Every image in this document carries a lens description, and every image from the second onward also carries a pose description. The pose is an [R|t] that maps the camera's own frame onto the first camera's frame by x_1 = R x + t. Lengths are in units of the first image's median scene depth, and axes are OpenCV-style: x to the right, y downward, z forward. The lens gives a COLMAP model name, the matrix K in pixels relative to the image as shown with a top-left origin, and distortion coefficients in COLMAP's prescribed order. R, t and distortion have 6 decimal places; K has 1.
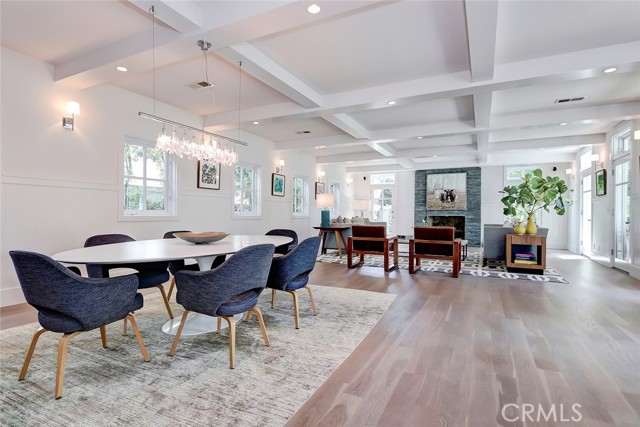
lens RADIAL K [[333.6, 0, 284.9], [0, 333.6, 212.5], [0, 0, 1]] dist [-0.002410, -0.000262]
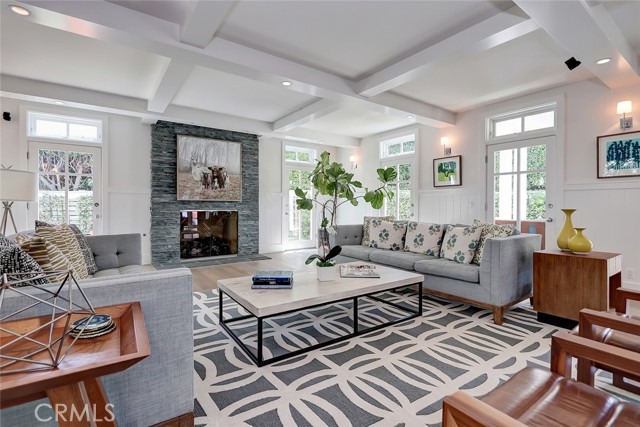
lens RADIAL K [[307.0, 0, 327.9], [0, 307.0, 209.2], [0, 0, 1]] dist [-0.001226, -0.000660]
pose [[0.386882, -0.015227, 0.922003, 0.068001], [-0.002333, 0.999844, 0.017492, -0.003705], [-0.922126, -0.008918, 0.386786, 0.624930]]
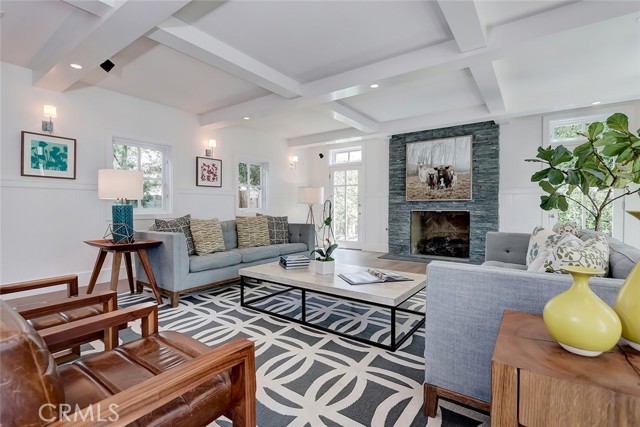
lens RADIAL K [[307.6, 0, 294.7], [0, 307.6, 210.9], [0, 0, 1]] dist [-0.000418, -0.000848]
pose [[0.992425, -0.008808, -0.122533, 0.310390], [0.010961, 0.999797, 0.016909, -0.002528], [0.122359, -0.018124, 0.992320, 0.444406]]
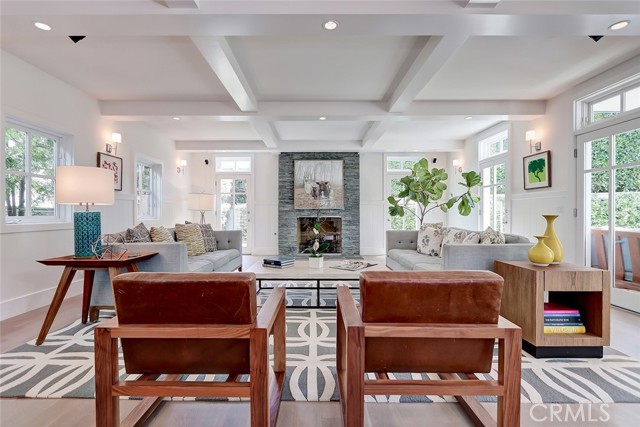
lens RADIAL K [[315.8, 0, 310.0], [0, 315.8, 214.3], [0, 0, 1]] dist [-0.000786, -0.000082]
pose [[0.863970, -0.011319, 0.503415, 0.118401], [0.007225, 0.999923, 0.010083, -0.004179], [-0.503491, -0.005074, 0.863986, 0.421173]]
